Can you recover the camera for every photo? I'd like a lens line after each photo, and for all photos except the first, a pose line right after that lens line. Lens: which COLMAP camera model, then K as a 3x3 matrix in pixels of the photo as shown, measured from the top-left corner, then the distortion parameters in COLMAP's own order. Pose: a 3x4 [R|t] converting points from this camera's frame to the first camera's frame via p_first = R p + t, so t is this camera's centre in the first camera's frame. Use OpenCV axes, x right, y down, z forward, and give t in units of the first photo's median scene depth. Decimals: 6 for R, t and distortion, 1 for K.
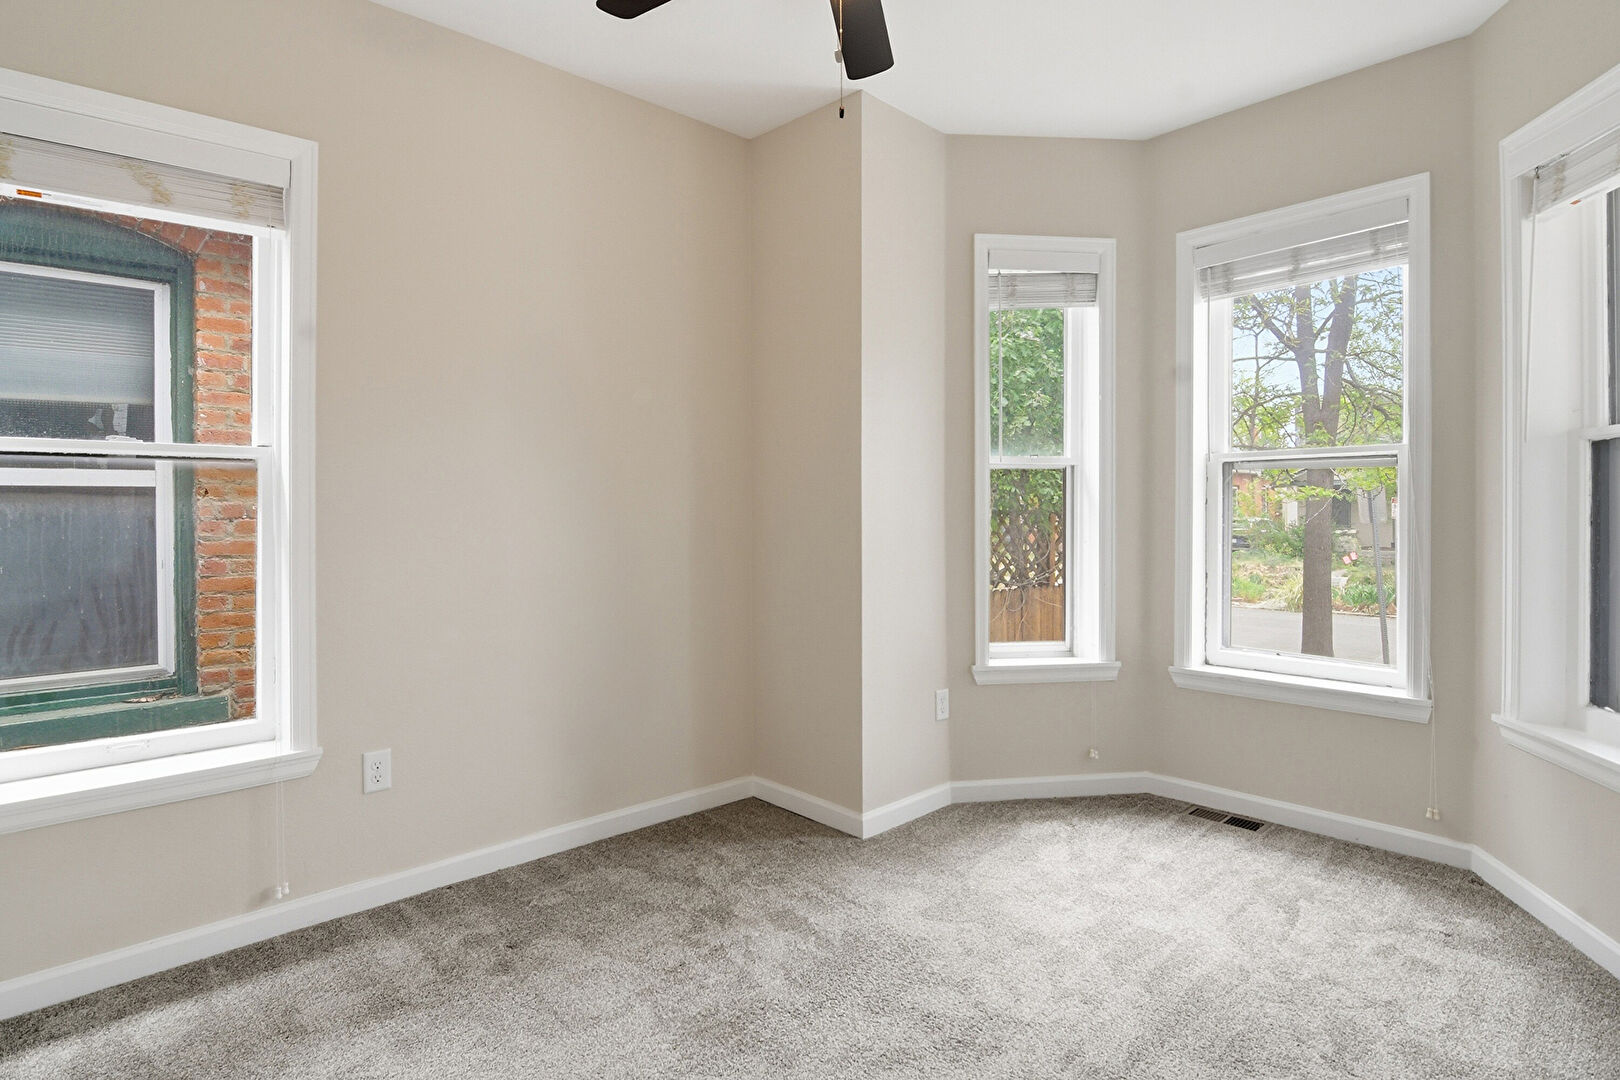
lens RADIAL K [[827.6, 0, 782.1], [0, 827.6, 507.7], [0, 0, 1]] dist [0.000637, -0.000856]
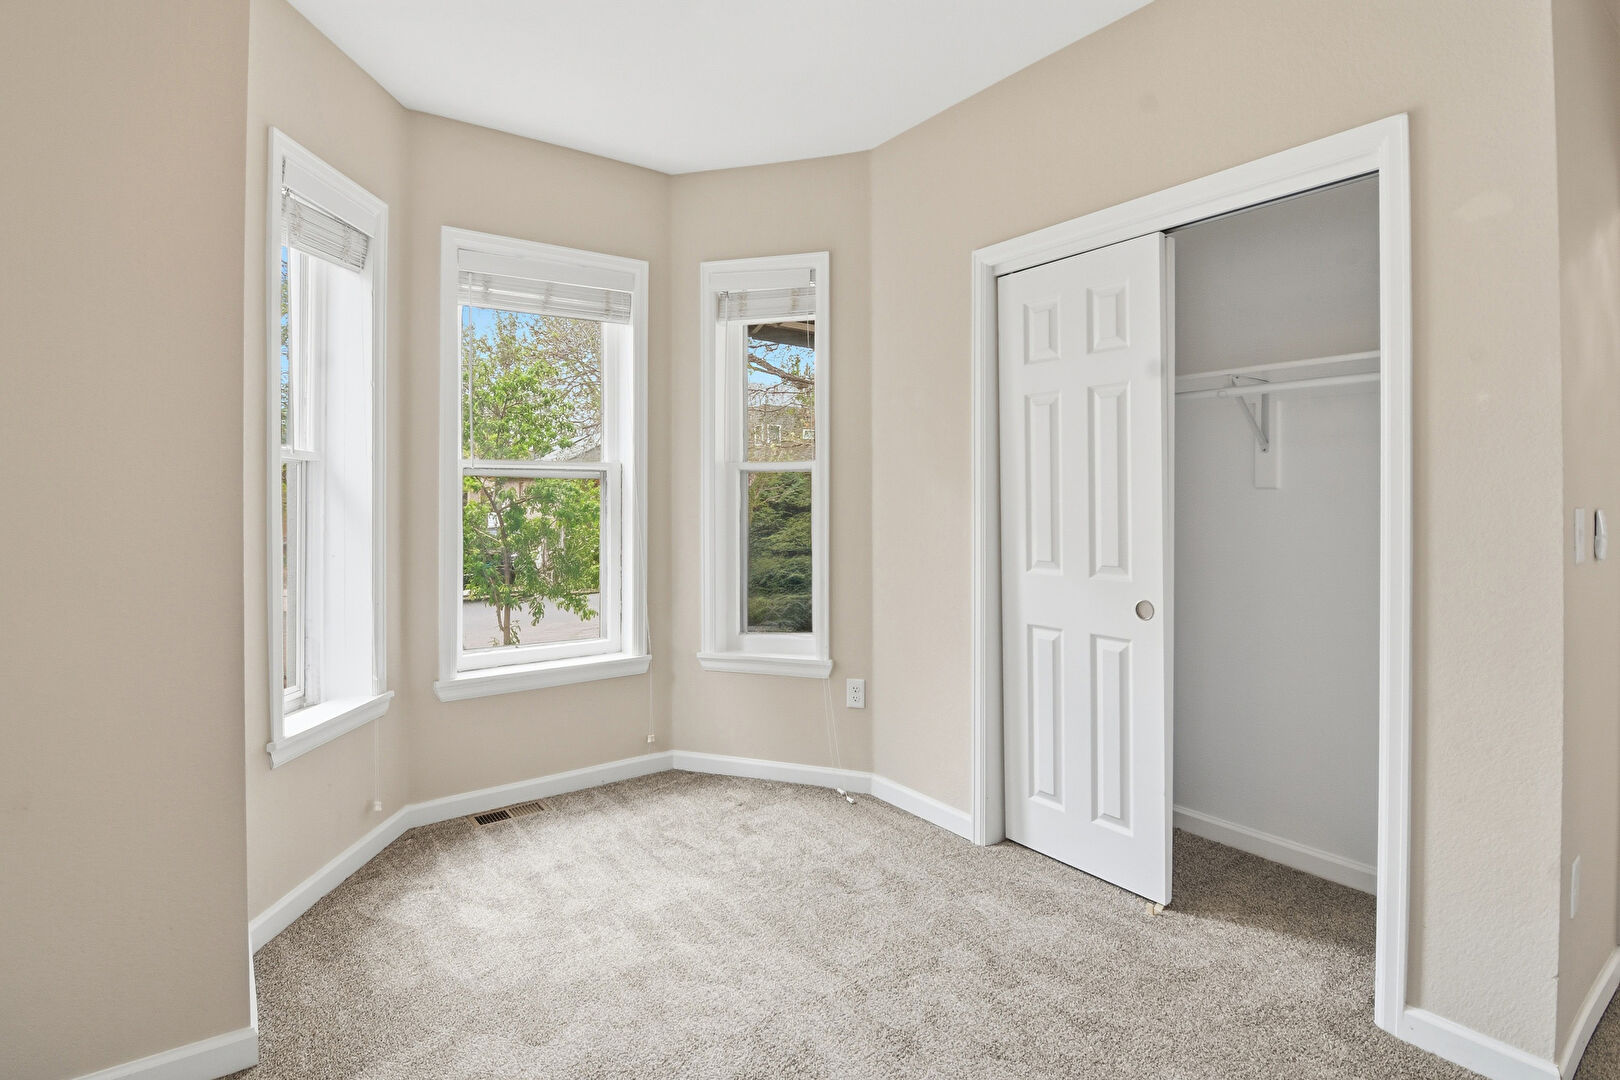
lens RADIAL K [[827.6, 0, 782.1], [0, 827.6, 507.7], [0, 0, 1]] dist [0.000637, -0.000856]
pose [[0.114615, -0.003333, 0.993404, -0.522087], [0.002620, 0.999992, 0.003053, -0.010536], [-0.993407, 0.002252, 0.114623, 0.621592]]
